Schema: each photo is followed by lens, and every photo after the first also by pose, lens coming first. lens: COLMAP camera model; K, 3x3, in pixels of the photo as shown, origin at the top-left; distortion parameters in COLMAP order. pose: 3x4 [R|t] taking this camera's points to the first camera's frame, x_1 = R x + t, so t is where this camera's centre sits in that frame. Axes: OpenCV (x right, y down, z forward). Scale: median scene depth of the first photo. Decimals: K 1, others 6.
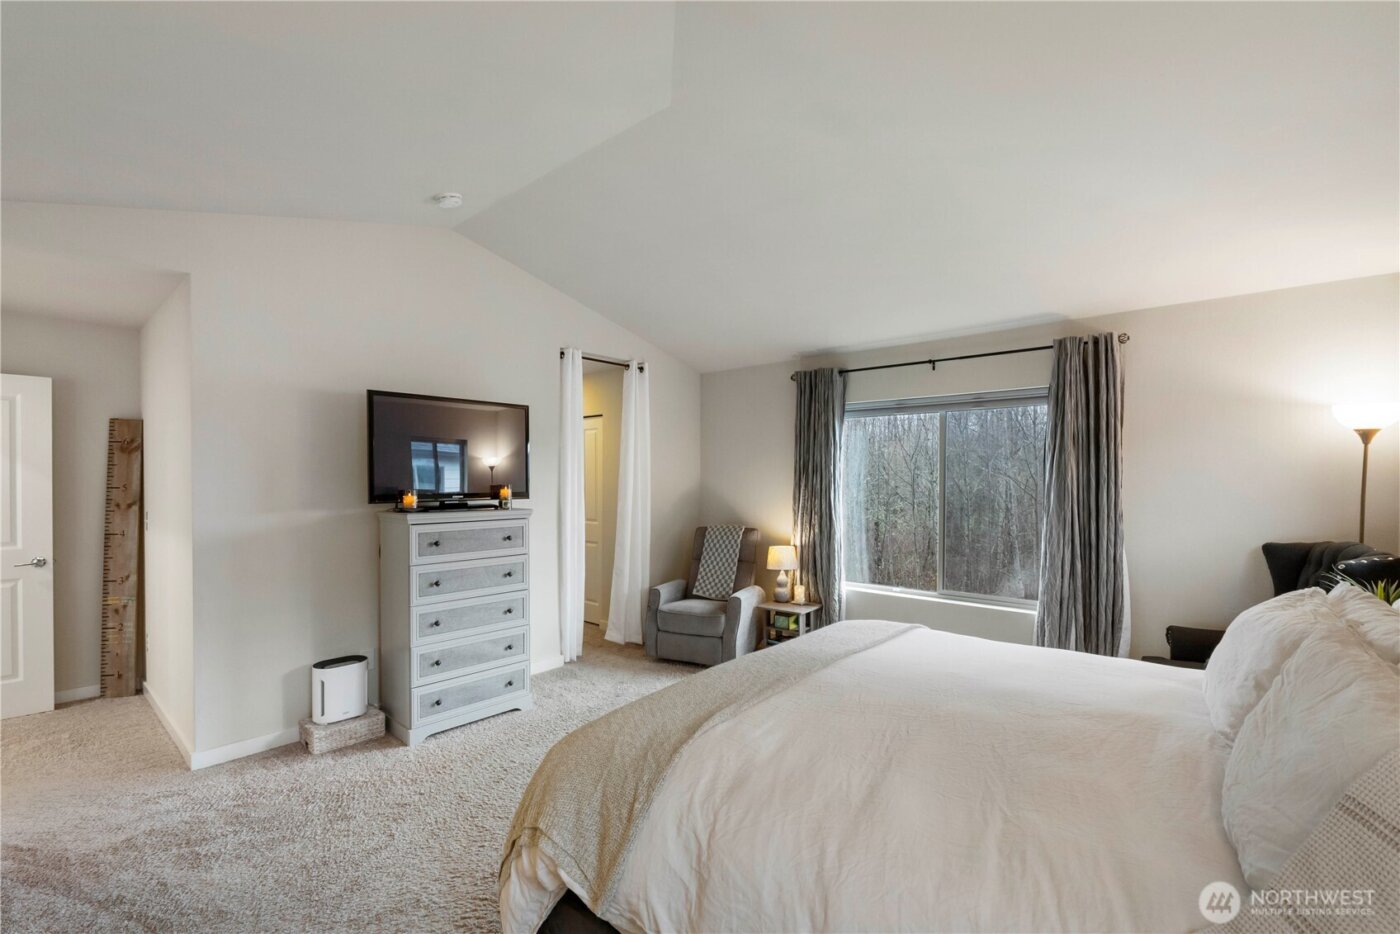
lens RADIAL K [[613.3, 0, 702.1], [0, 613.3, 506.0], [0, 0, 1]] dist [-0.002188, -0.000454]
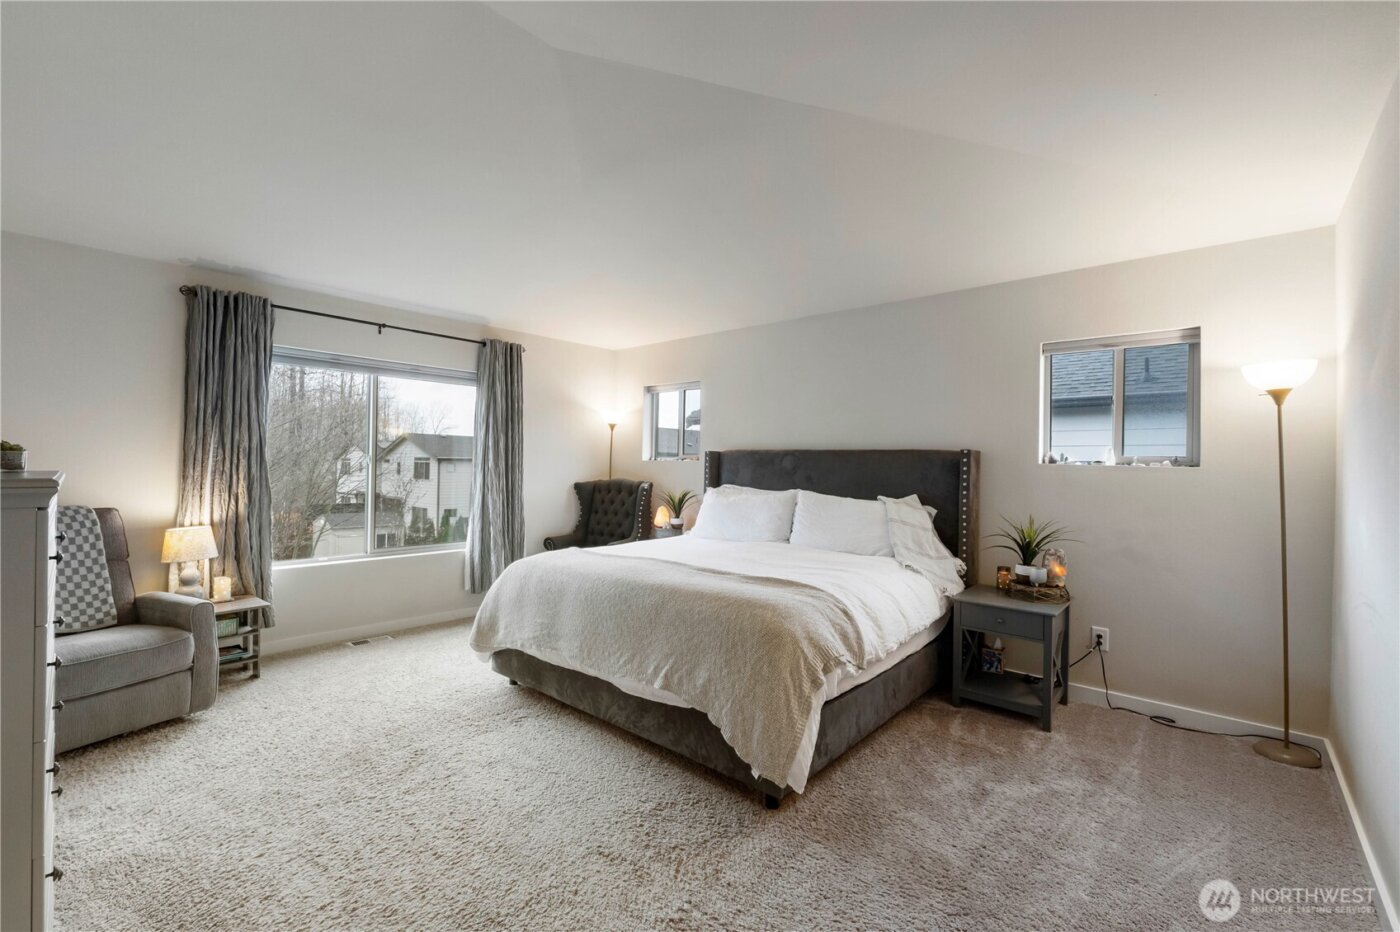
lens RADIAL K [[592.6, 0, 701.6], [0, 592.6, 469.9], [0, 0, 1]] dist [-0.002126, -0.000028]
pose [[0.019862, -0.005717, 0.999786, -0.553252], [0.036903, 0.999306, 0.004982, 0.019043], [-0.999121, 0.036797, 0.020059, 0.411820]]
